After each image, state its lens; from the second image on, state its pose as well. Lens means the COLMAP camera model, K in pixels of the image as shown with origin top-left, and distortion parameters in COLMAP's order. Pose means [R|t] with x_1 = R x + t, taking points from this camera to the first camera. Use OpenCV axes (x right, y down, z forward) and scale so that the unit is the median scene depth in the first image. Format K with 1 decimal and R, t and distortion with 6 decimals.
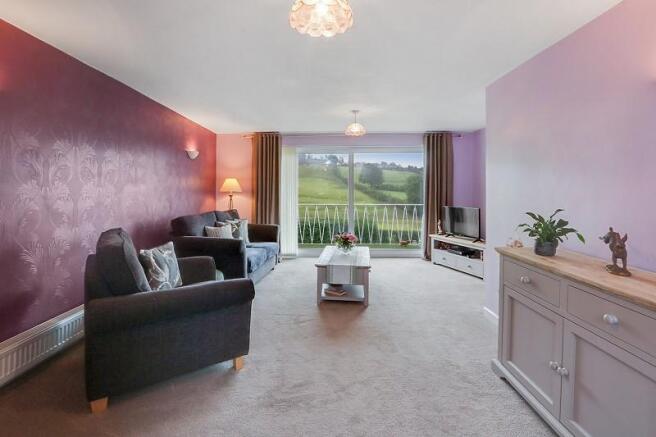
lens RADIAL K [[316.5, 0, 328.2], [0, 316.5, 200.7], [0, 0, 1]] dist [-0.000681, -0.000060]
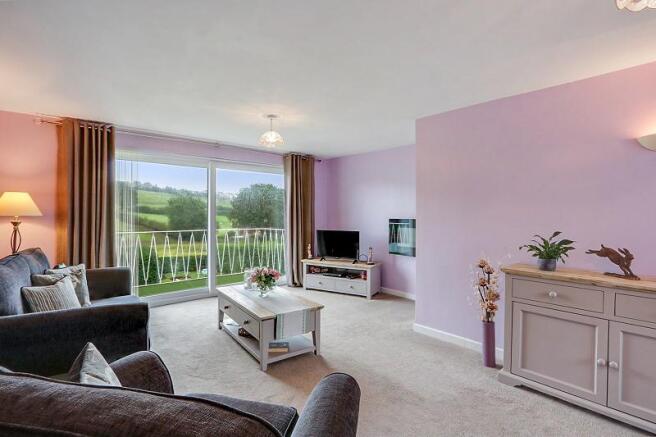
lens RADIAL K [[316.5, 0, 328.0], [0, 316.5, 218.5], [0, 0, 1]] dist [-0.001143, 0.000475]
pose [[0.757901, -0.009527, 0.652300, -0.254813], [0.018734, 0.999799, -0.007164, -0.010047], [-0.652101, 0.017649, 0.757927, 0.227750]]
